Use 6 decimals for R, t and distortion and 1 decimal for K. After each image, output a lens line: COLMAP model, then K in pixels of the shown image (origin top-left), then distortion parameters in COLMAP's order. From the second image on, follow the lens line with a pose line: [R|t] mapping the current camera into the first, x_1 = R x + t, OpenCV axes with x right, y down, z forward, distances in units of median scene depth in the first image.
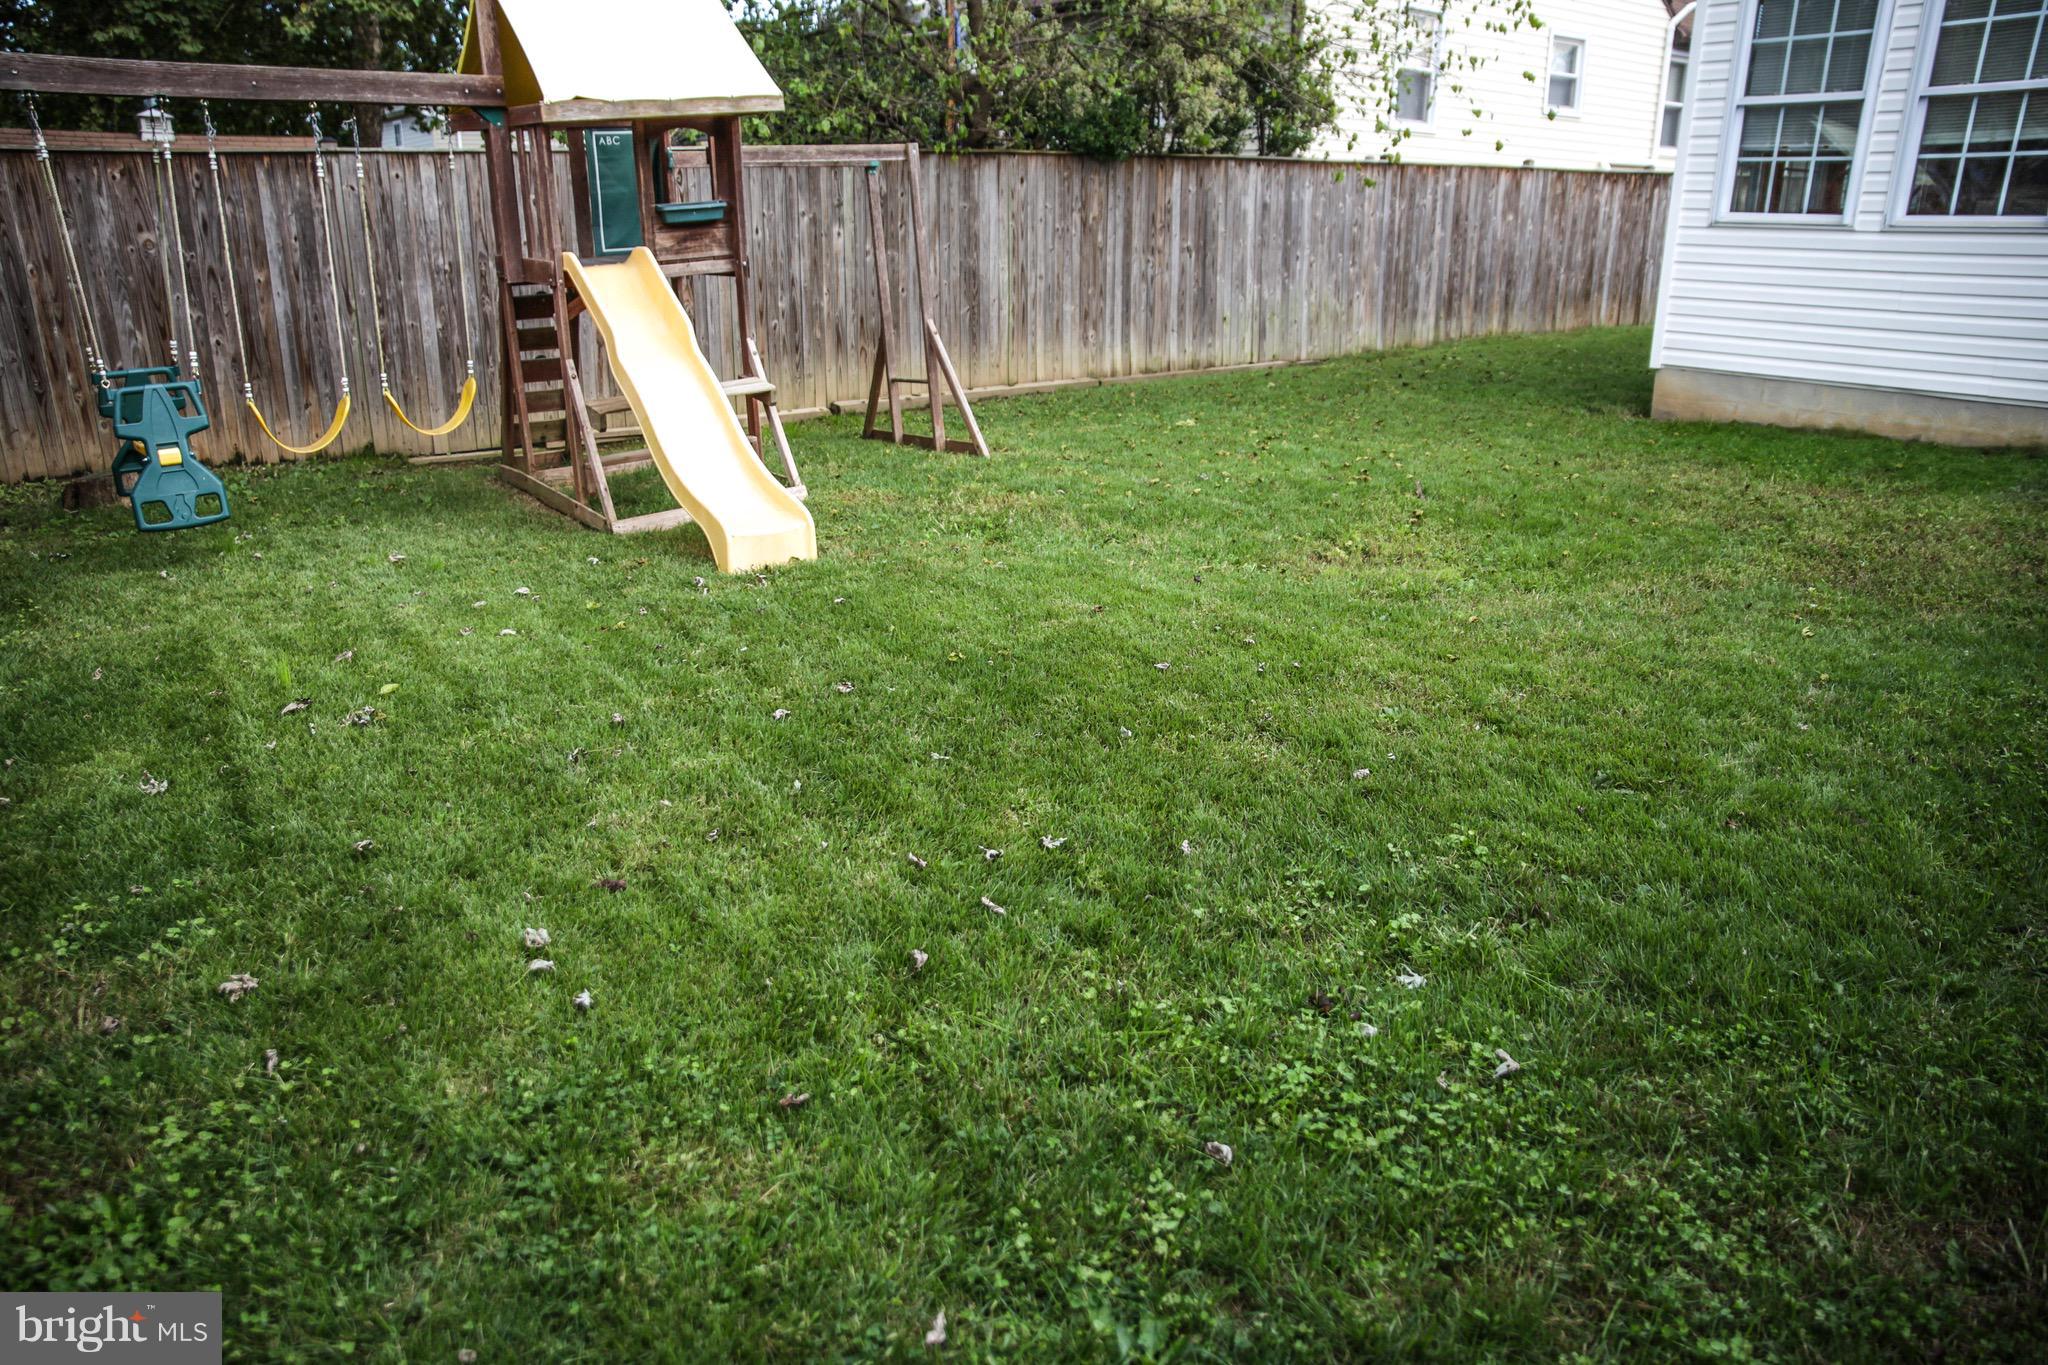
lens RADIAL K [[1407.1, 0, 1024.0], [0, 1407.1, 682.5], [0, 0, 1]] dist [-0.139055, 0.103799]
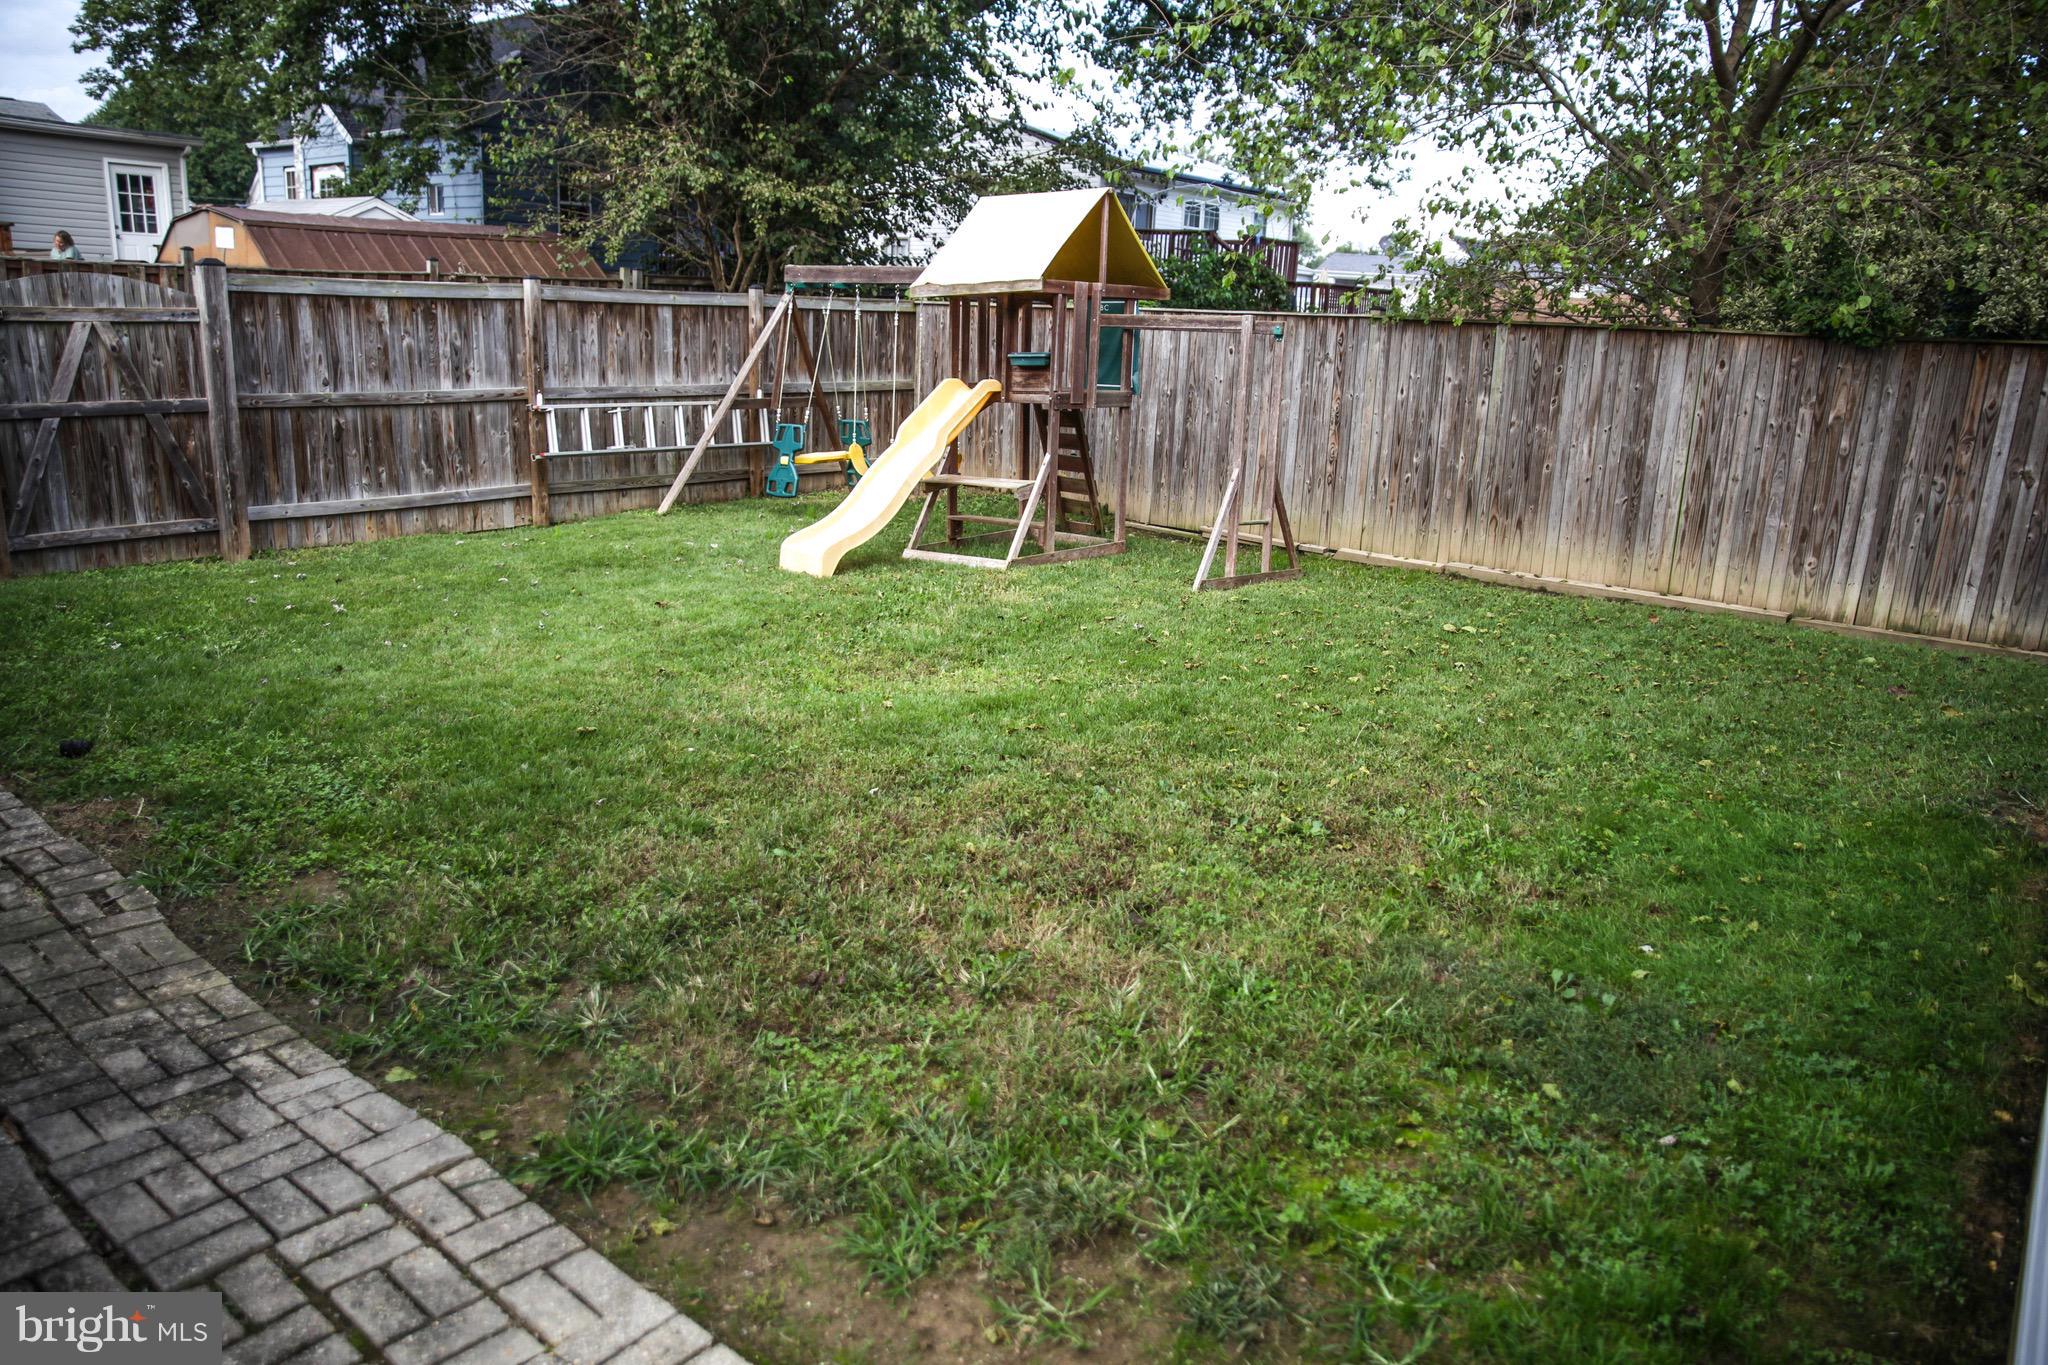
lens RADIAL K [[1407.1, 0, 1024.0], [0, 1407.1, 682.5], [0, 0, 1]] dist [-0.139055, 0.103799]
pose [[0.231537, 0.255351, -0.938716, 0.728938], [-0.350244, 0.922110, 0.164445, -0.166605], [0.907590, 0.290705, 0.302937, 0.406446]]
